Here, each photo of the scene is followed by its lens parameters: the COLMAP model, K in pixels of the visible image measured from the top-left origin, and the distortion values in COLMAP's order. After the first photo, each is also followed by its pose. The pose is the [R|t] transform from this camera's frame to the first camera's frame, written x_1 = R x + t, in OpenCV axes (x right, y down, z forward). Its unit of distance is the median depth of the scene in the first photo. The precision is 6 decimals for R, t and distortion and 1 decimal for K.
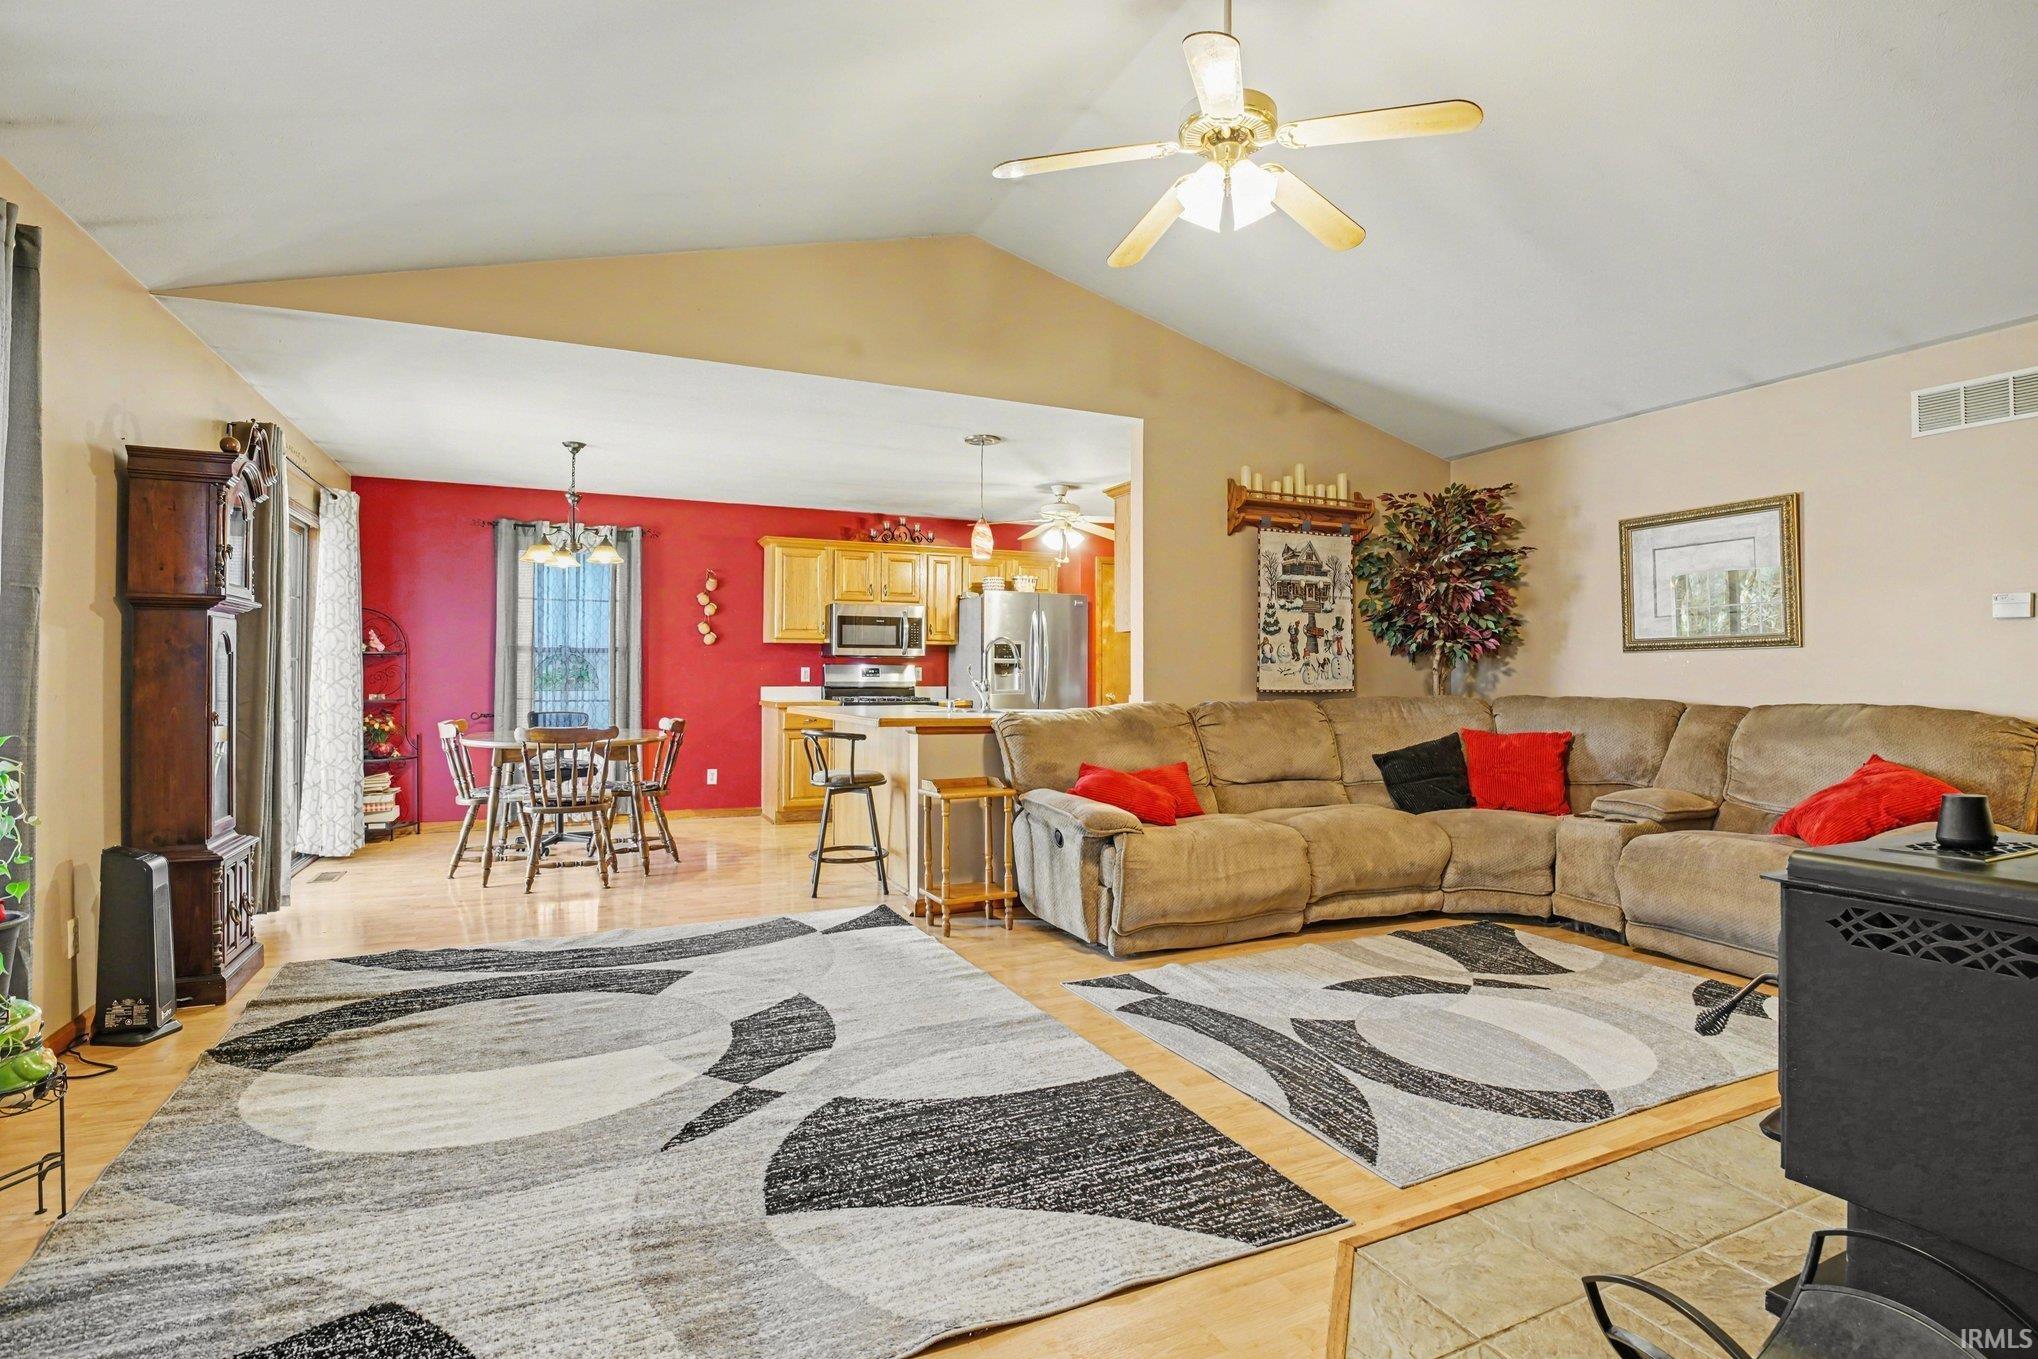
lens RADIAL K [[985.4, 0, 1023.1], [0, 985.4, 688.4], [0, 0, 1]] dist [-0.018138, 0.000097]
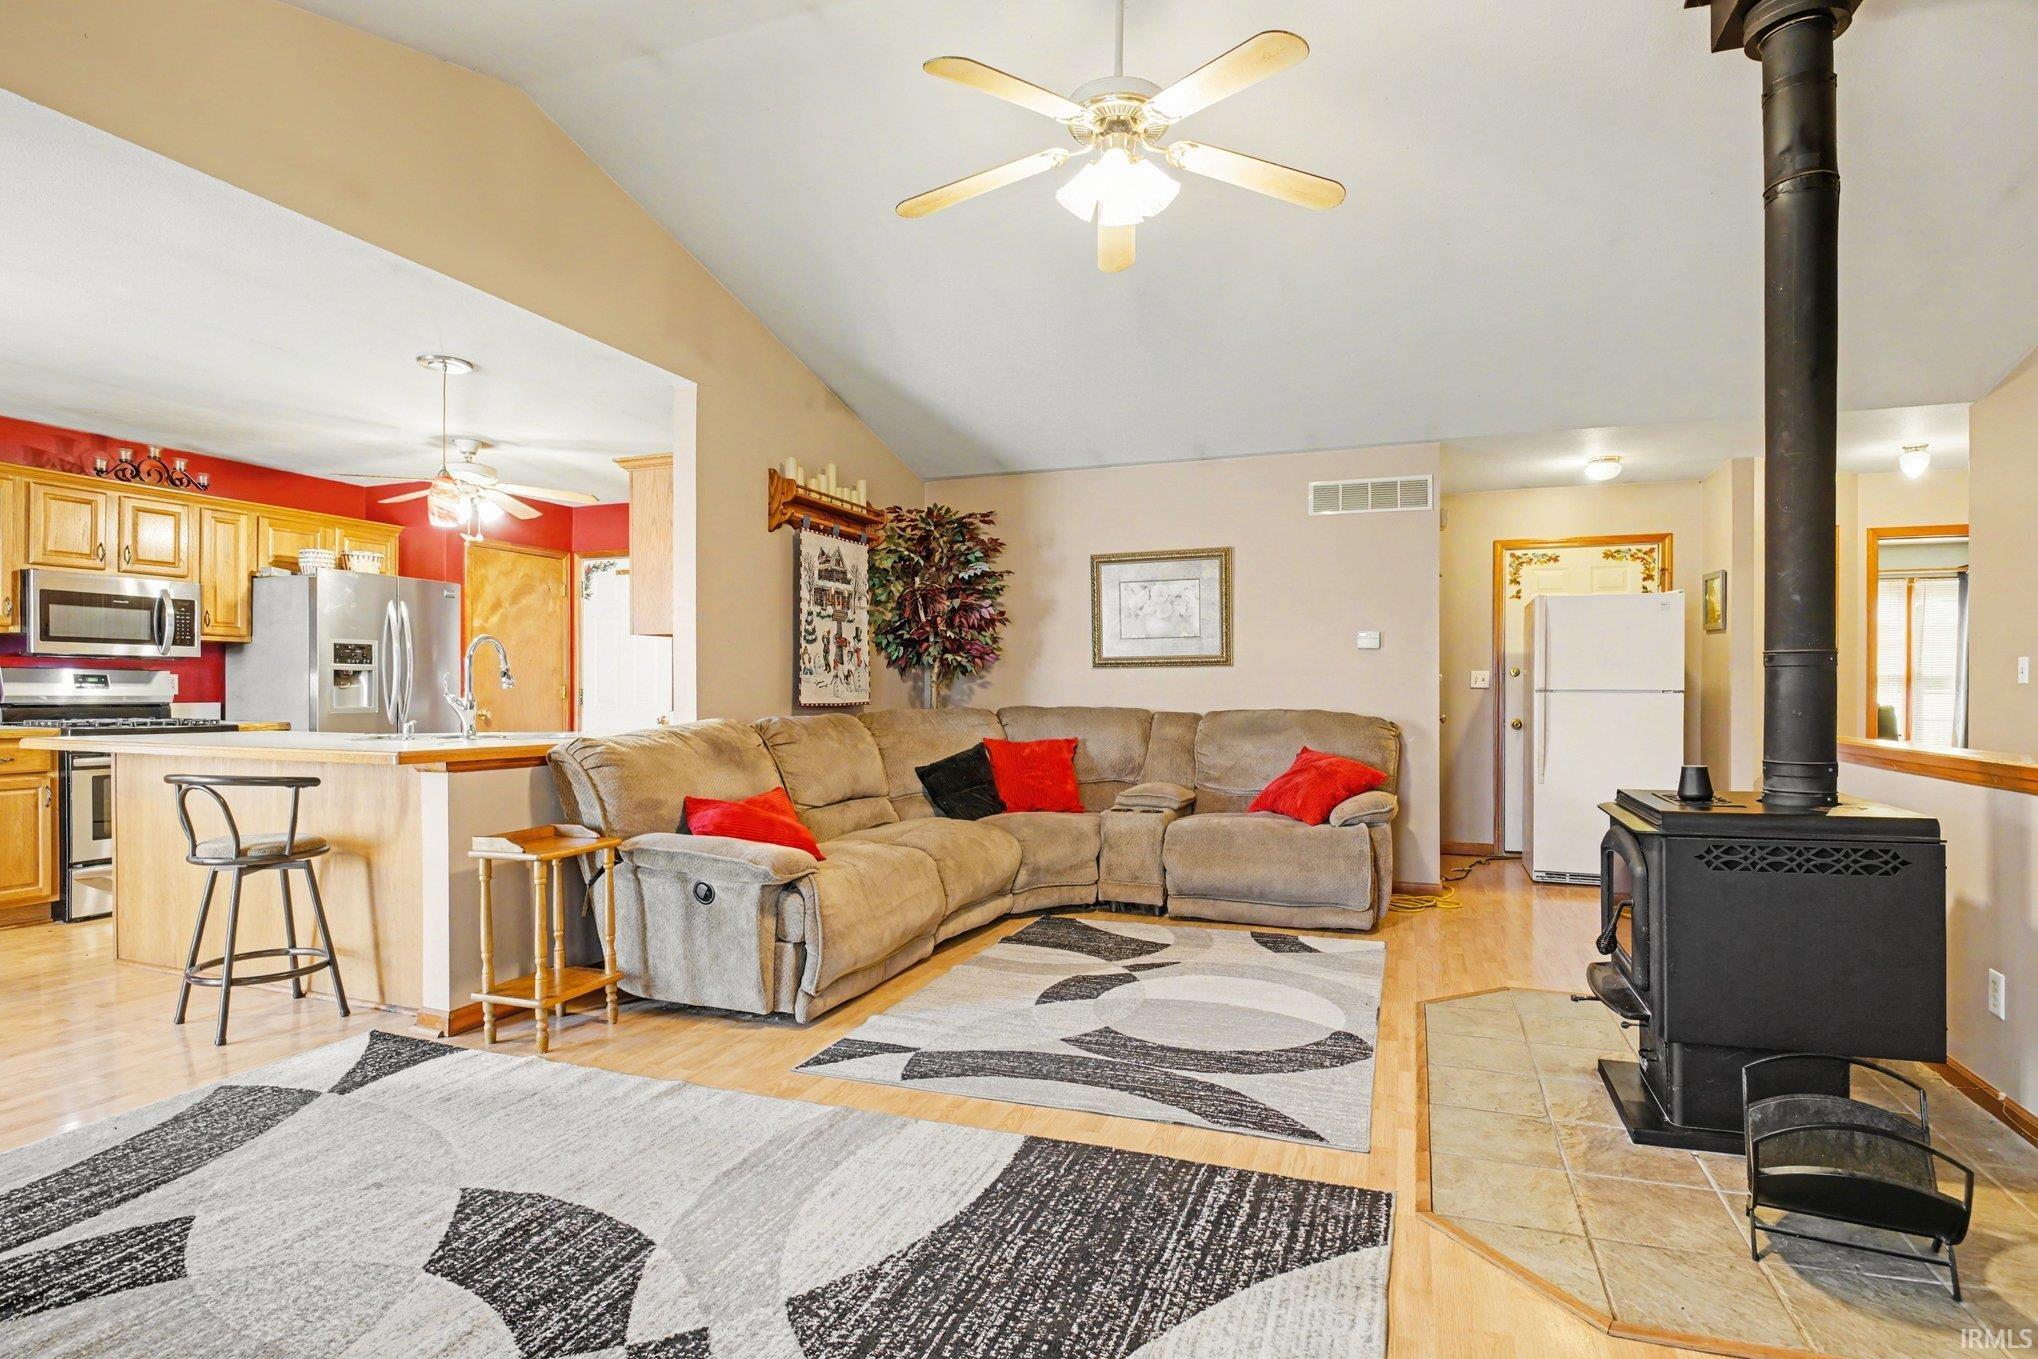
lens RADIAL K [[1016.1, 0, 1022.3], [0, 1016.1, 691.3], [0, 0, 1]] dist [-0.026942, -0.000688]
pose [[0.709220, -0.001167, 0.704986, -0.333741], [0.007803, 0.999950, -0.006194, -0.002967], [-0.704944, 0.009894, 0.709194, 0.222885]]
